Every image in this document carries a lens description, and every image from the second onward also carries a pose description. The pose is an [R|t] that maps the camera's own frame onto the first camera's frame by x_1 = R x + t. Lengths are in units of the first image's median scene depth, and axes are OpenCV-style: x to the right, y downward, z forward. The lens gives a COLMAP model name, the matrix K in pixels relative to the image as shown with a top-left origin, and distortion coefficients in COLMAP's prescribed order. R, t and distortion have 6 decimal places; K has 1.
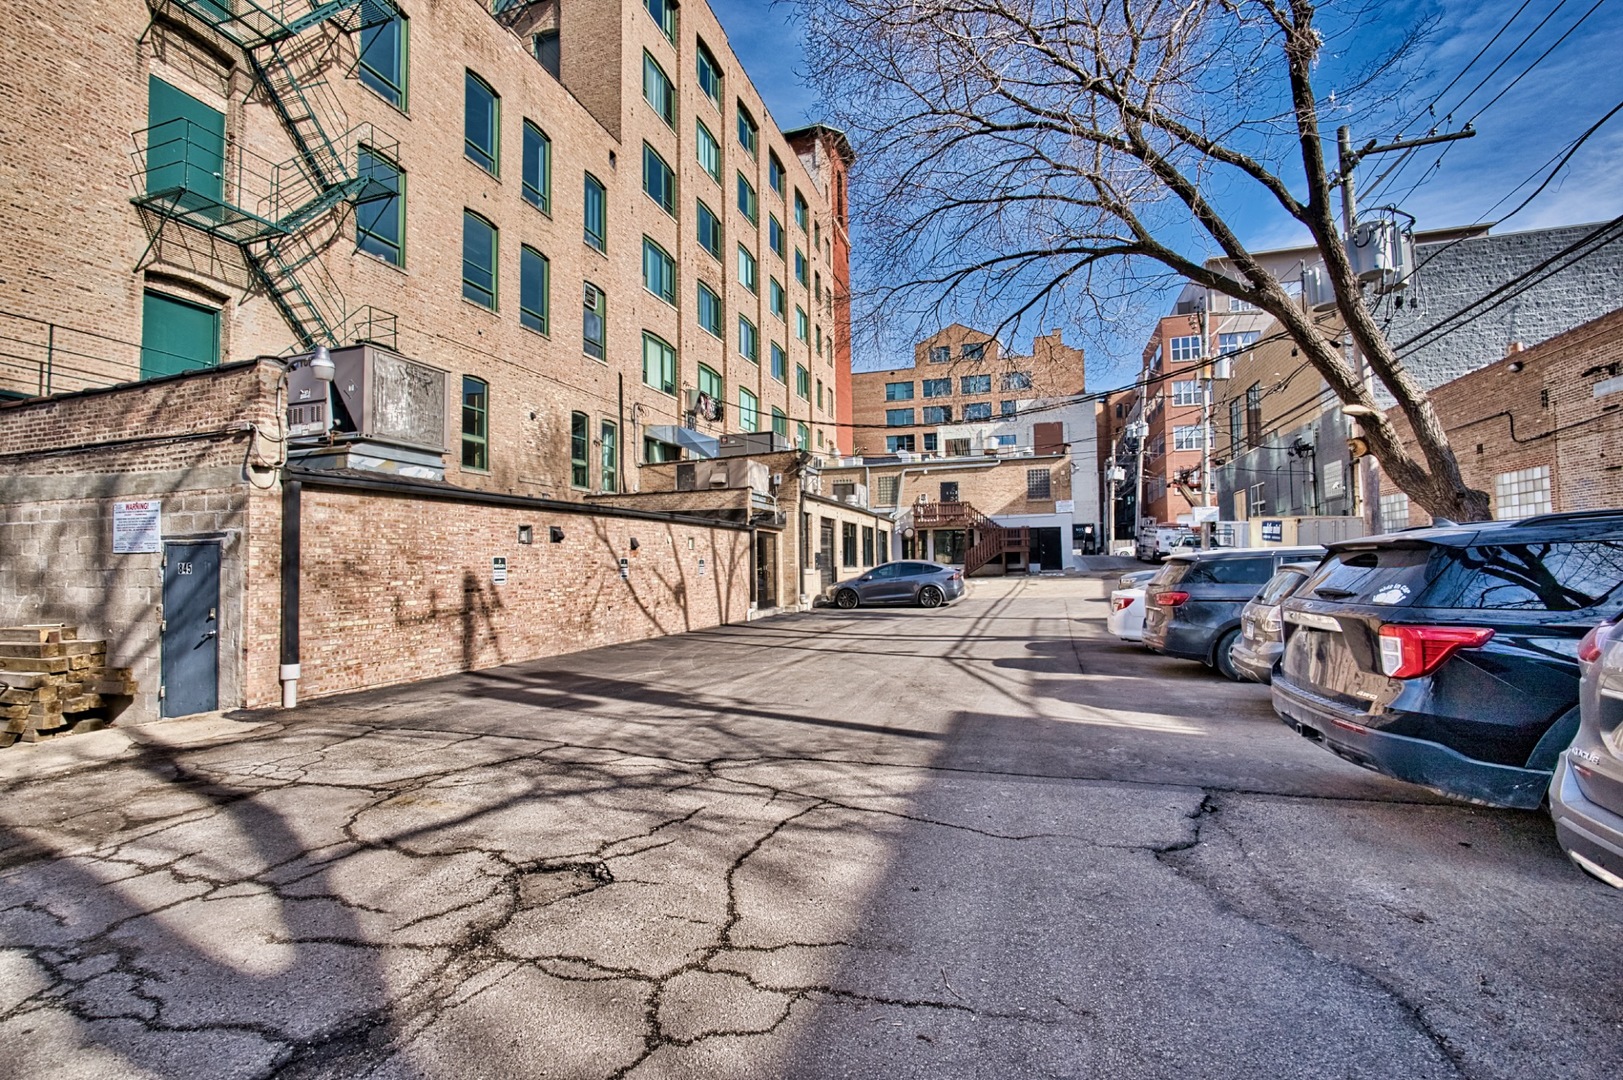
lens RADIAL K [[703.8, 0, 811.2], [0, 703.8, 545.9], [0, 0, 1]] dist [-0.014624, 0.001694]
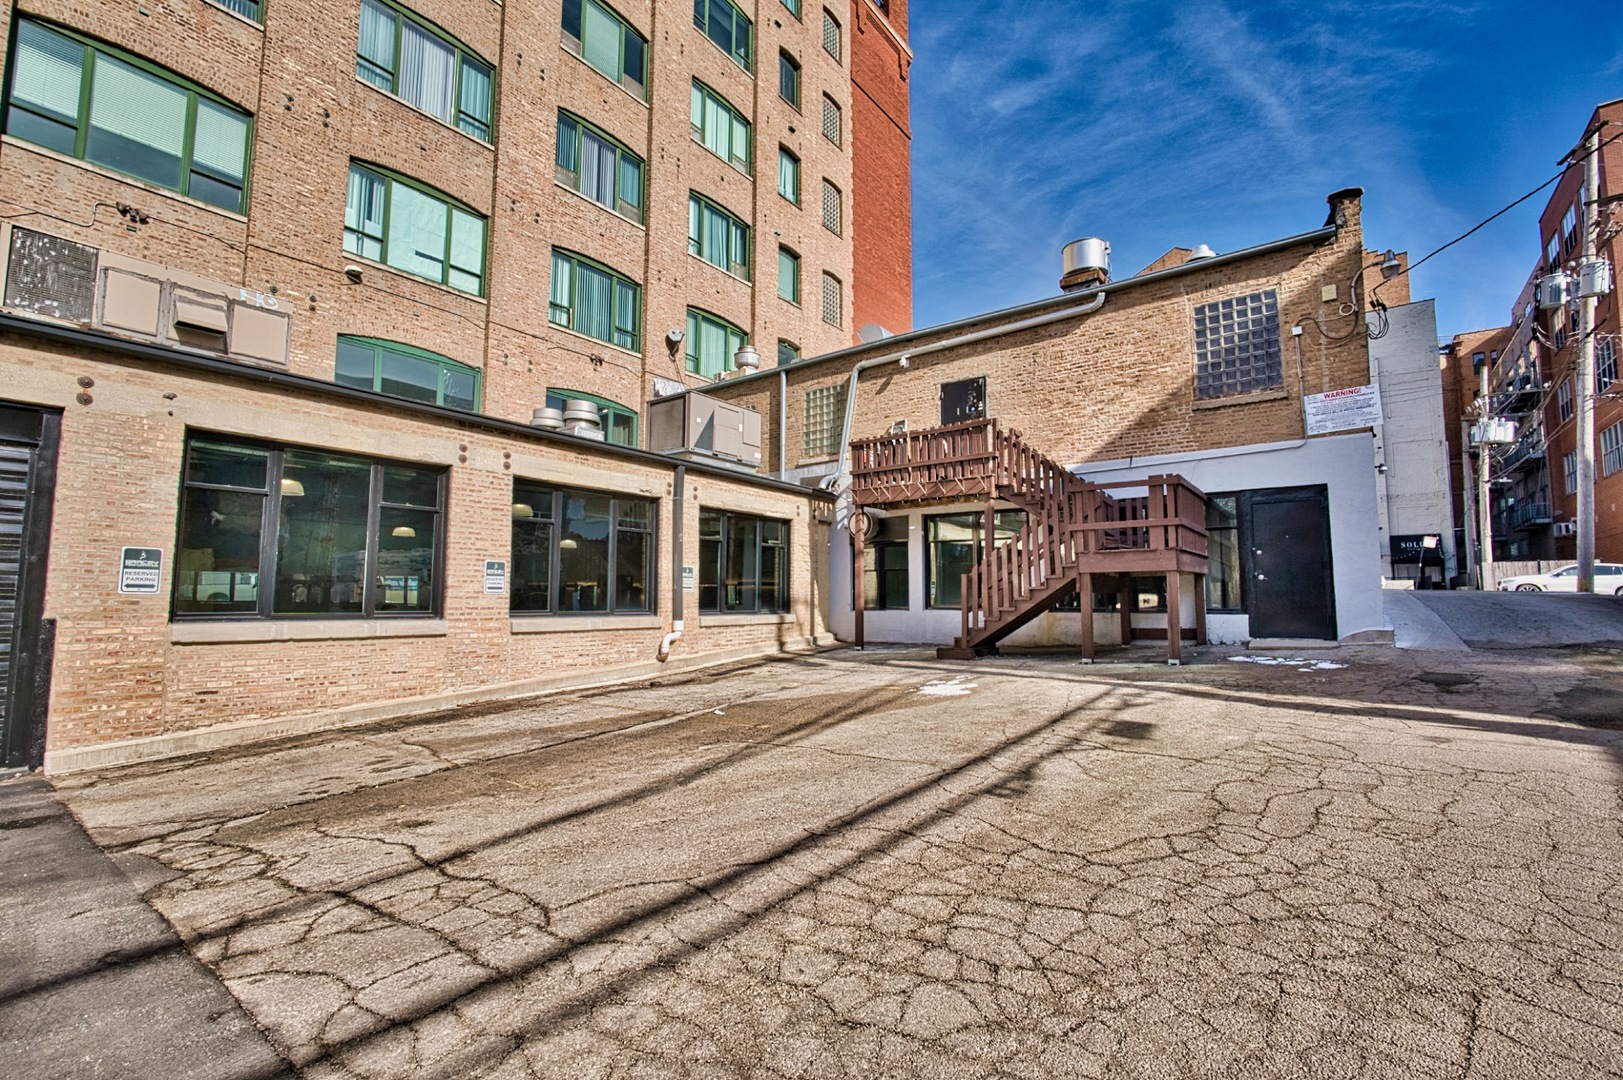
lens RADIAL K [[703.8, 0, 807.3], [0, 703.8, 544.4], [0, 0, 1]] dist [-0.014624, 0.001694]
pose [[0.940433, -0.011118, -0.339797, 0.719355], [-0.005899, 0.998781, -0.049008, 0.033215], [0.339927, 0.048093, 0.939221, 1.889819]]
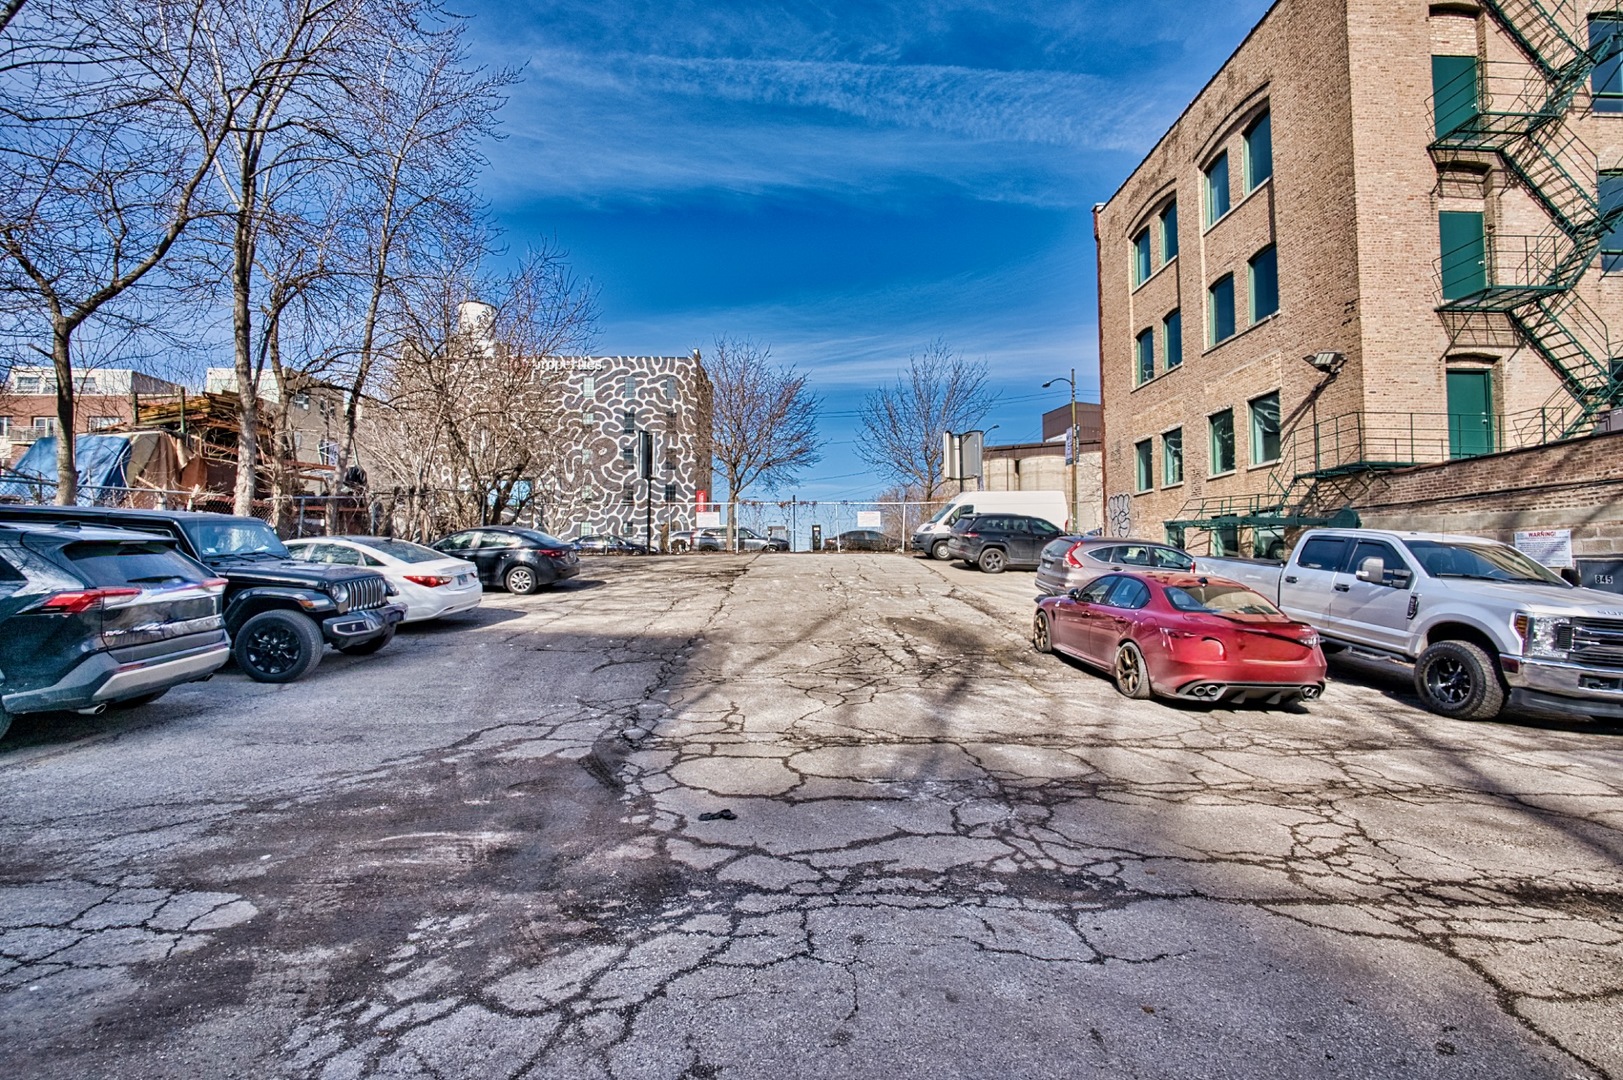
lens RADIAL K [[703.8, 0, 810.0], [0, 703.8, 541.3], [0, 0, 1]] dist [-0.014624, 0.001694]
pose [[0.324899, -0.025790, -0.945397, -0.071928], [0.017593, 0.999620, -0.021224, -0.023616], [0.945585, -0.009737, 0.325229, -0.533887]]
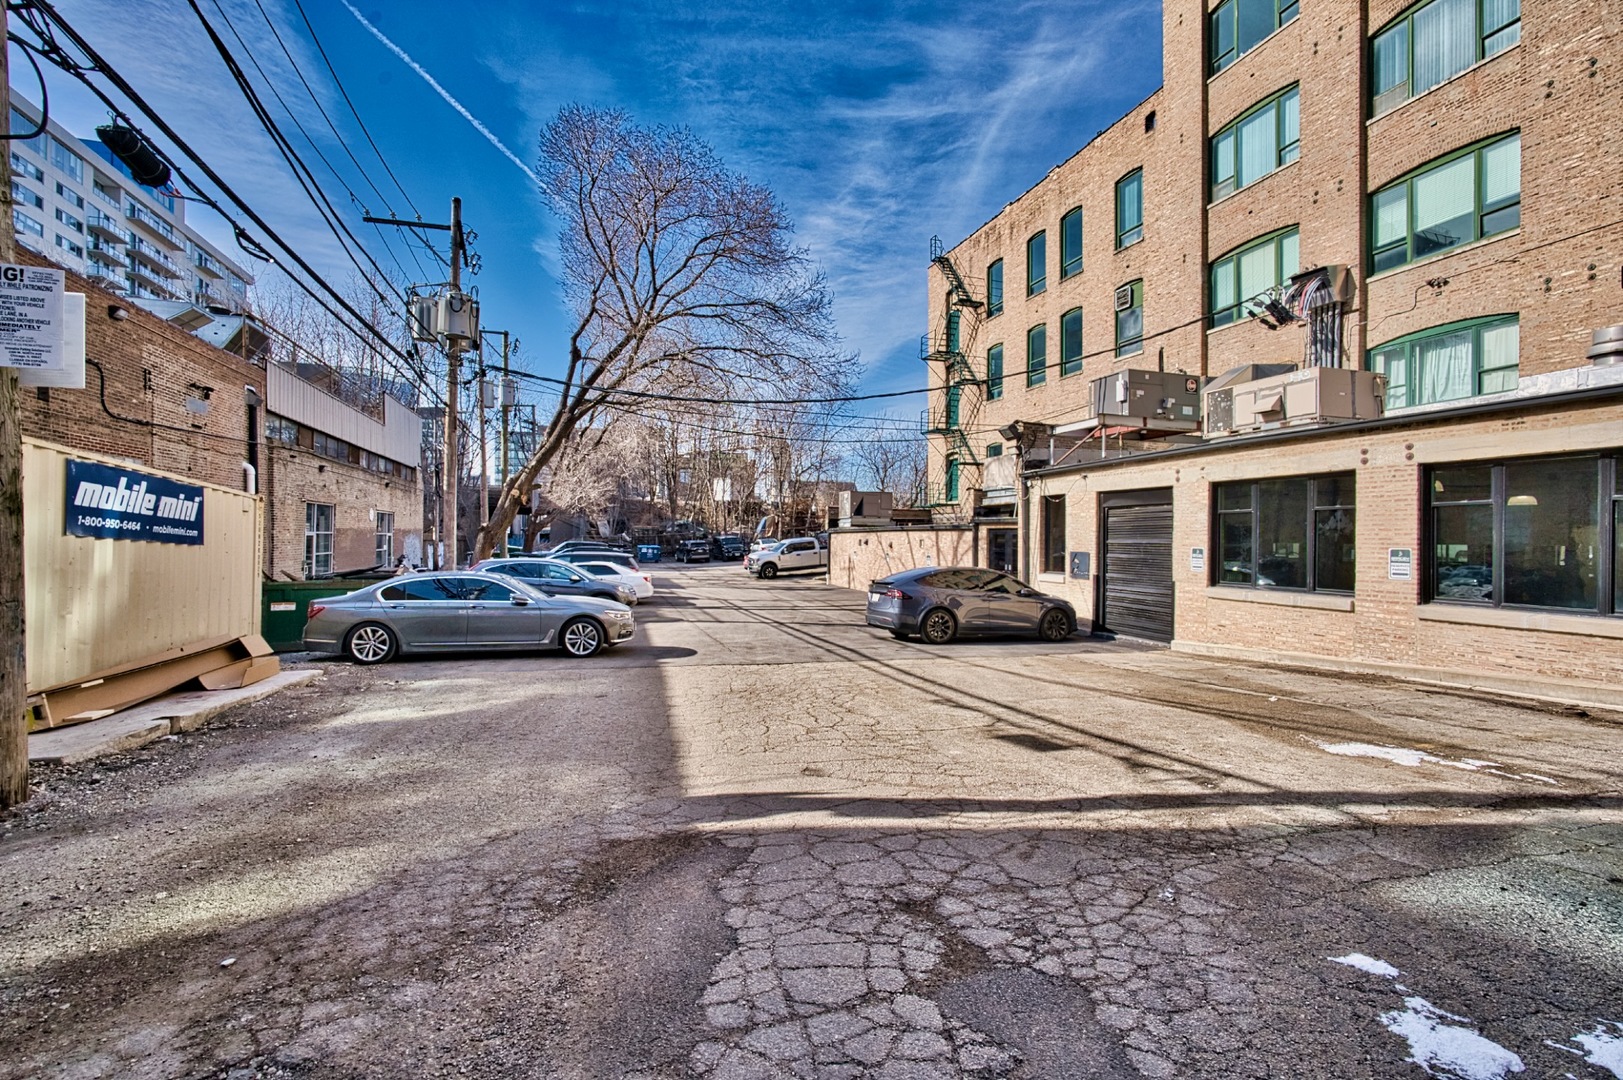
lens RADIAL K [[703.8, 0, 811.7], [0, 703.8, 541.6], [0, 0, 1]] dist [-0.014624, 0.001694]
pose [[-0.810889, 0.009388, -0.585124, 1.140376], [0.019382, 0.999754, -0.010820, 0.004980], [0.584879, -0.020115, -0.810871, 2.693509]]
